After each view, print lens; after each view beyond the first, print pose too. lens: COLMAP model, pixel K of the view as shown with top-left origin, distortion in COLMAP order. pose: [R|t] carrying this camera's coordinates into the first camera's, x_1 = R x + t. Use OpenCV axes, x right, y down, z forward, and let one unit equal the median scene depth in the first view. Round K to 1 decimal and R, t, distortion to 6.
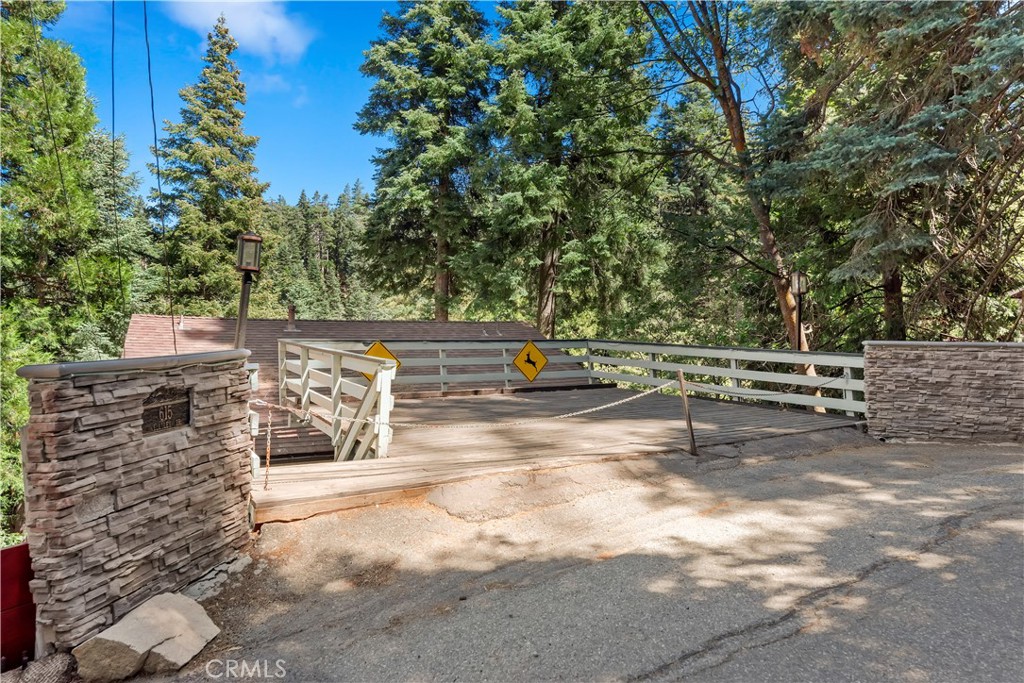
lens RADIAL K [[633.4, 0, 511.9], [0, 633.4, 294.5], [0, 0, 1]] dist [0.004412, 0.000018]
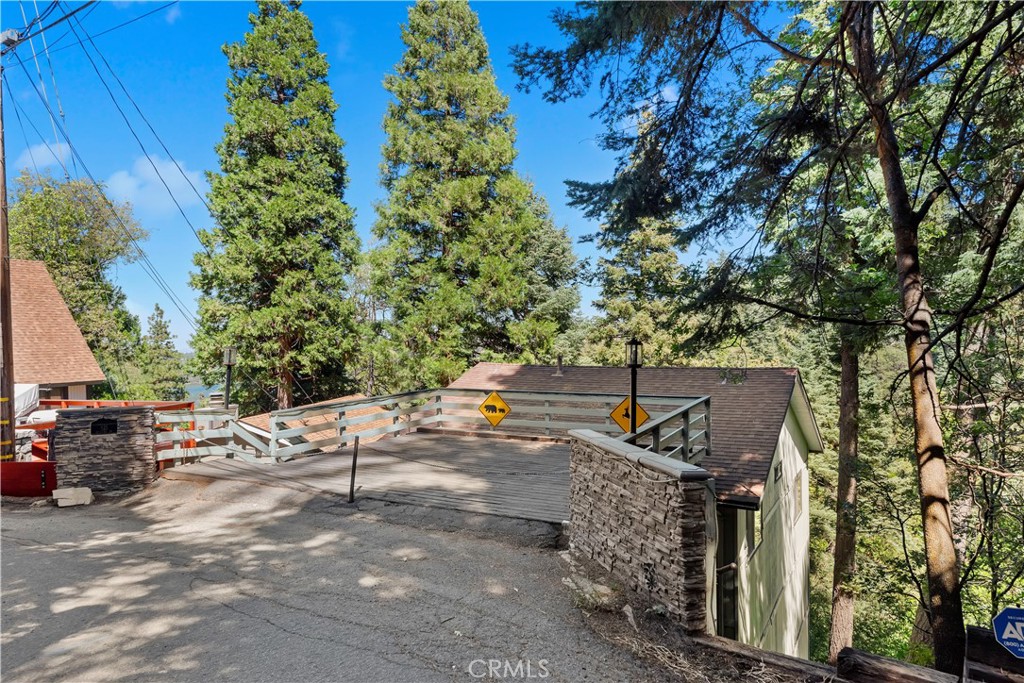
lens RADIAL K [[616.3, 0, 515.7], [0, 616.3, 344.4], [0, 0, 1]] dist [-0.002973, -0.000925]
pose [[0.522117, -0.012179, -0.852787, 0.612092], [0.054393, 0.998338, 0.019044, -0.030598], [0.851137, -0.056329, 0.521912, 0.253309]]
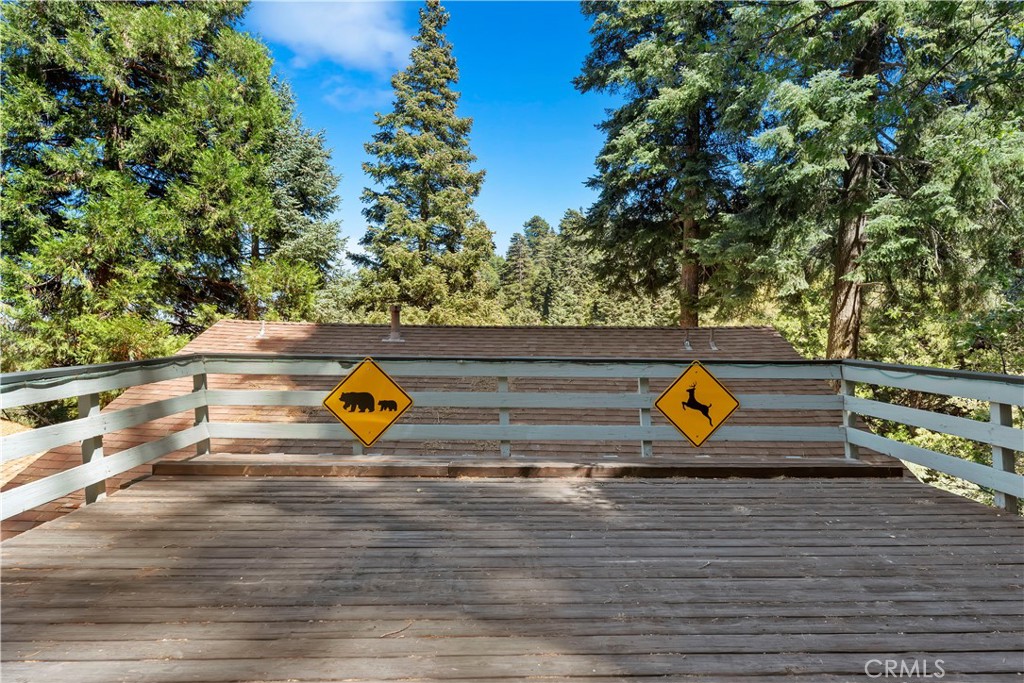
lens RADIAL K [[634.5, 0, 512.0], [0, 634.5, 341.5], [0, 0, 1]] dist [-0.001429, -0.001246]
pose [[0.874938, 0.004400, -0.484214, 0.108957], [0.022391, 0.998521, 0.049533, 0.023416], [0.483716, -0.054180, 0.873546, 0.395277]]
